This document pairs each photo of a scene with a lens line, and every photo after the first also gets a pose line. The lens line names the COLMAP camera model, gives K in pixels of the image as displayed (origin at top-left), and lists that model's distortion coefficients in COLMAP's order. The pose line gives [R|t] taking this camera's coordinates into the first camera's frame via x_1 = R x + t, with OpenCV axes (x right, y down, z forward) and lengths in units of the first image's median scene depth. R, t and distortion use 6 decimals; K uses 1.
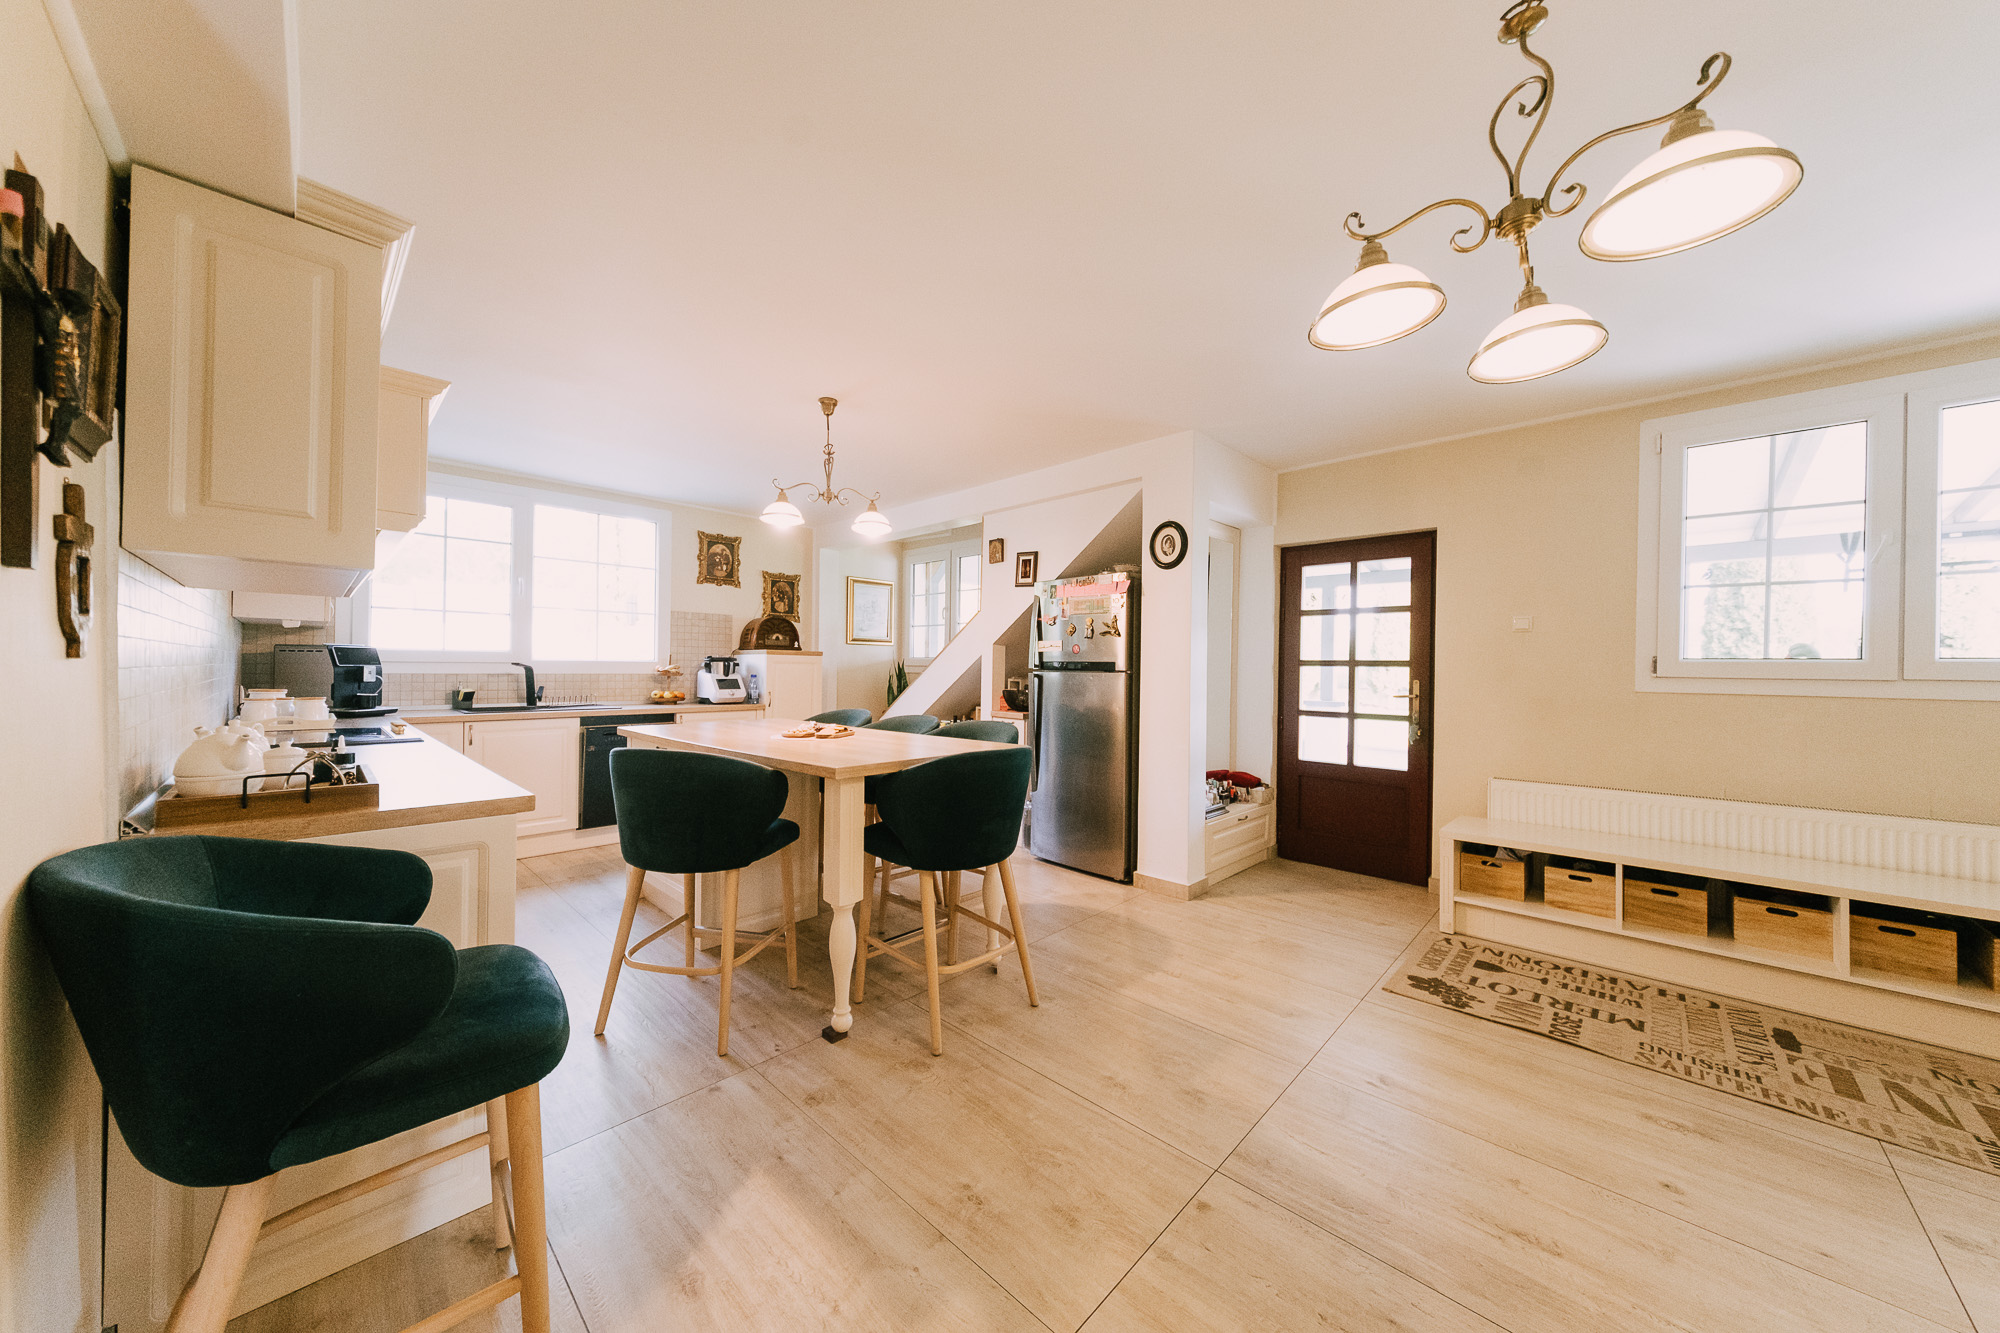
lens RADIAL K [[678.4, 0, 988.0], [0, 678.4, 665.2], [0, 0, 1]] dist [-0.000483, -0.000172]
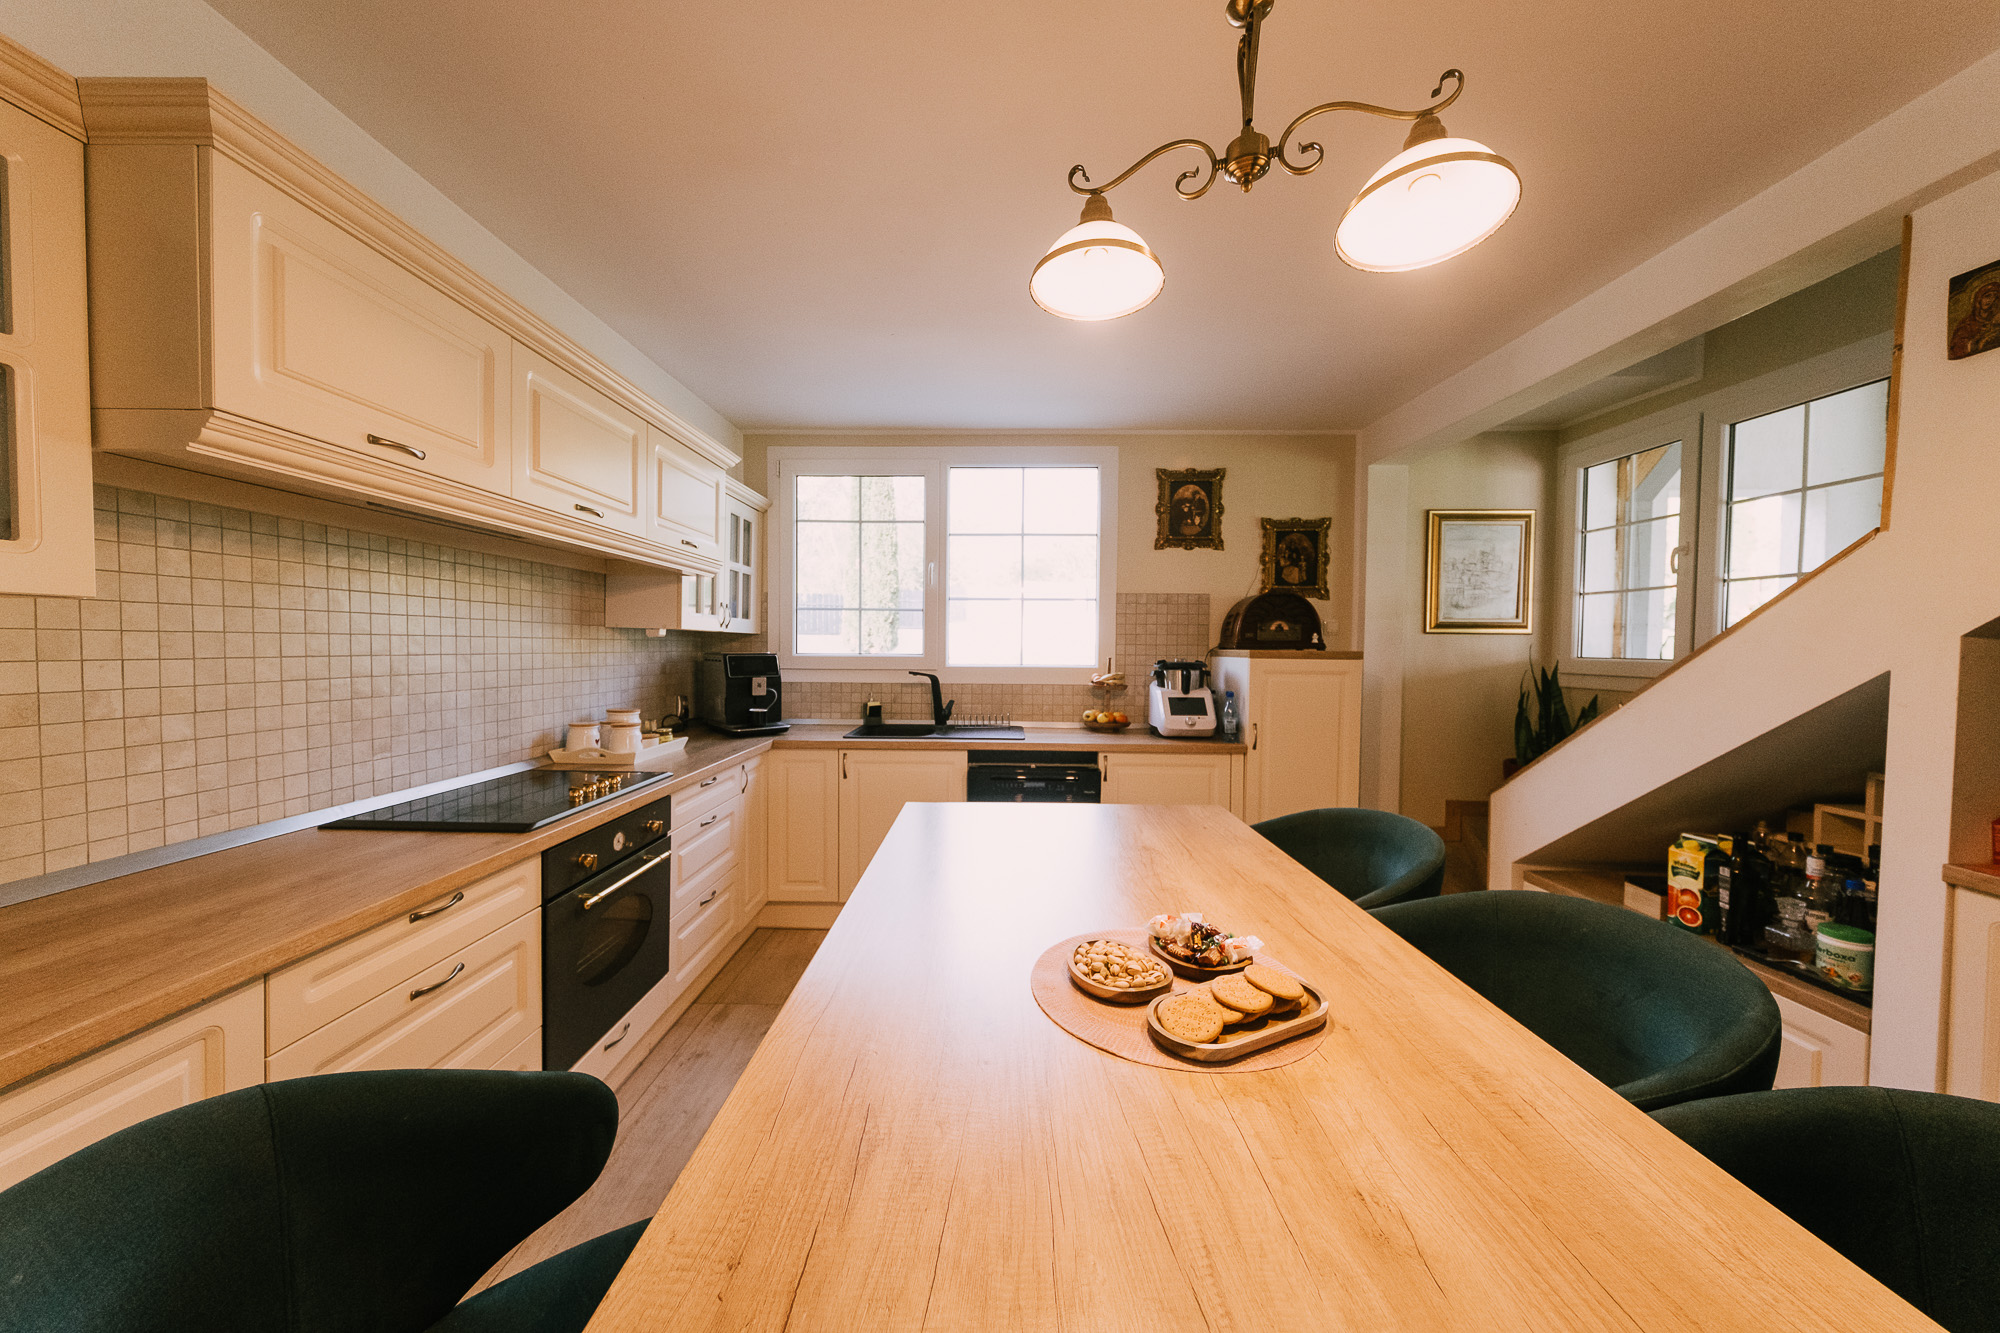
lens RADIAL K [[672.4, 0, 992.5], [0, 672.4, 663.8], [0, 0, 1]] dist [-0.000330, -0.000017]
pose [[0.685280, 0.014216, -0.728141, -0.080543], [0.003397, 0.999736, 0.022716, -0.032621], [0.728272, -0.018040, 0.685051, 0.592623]]
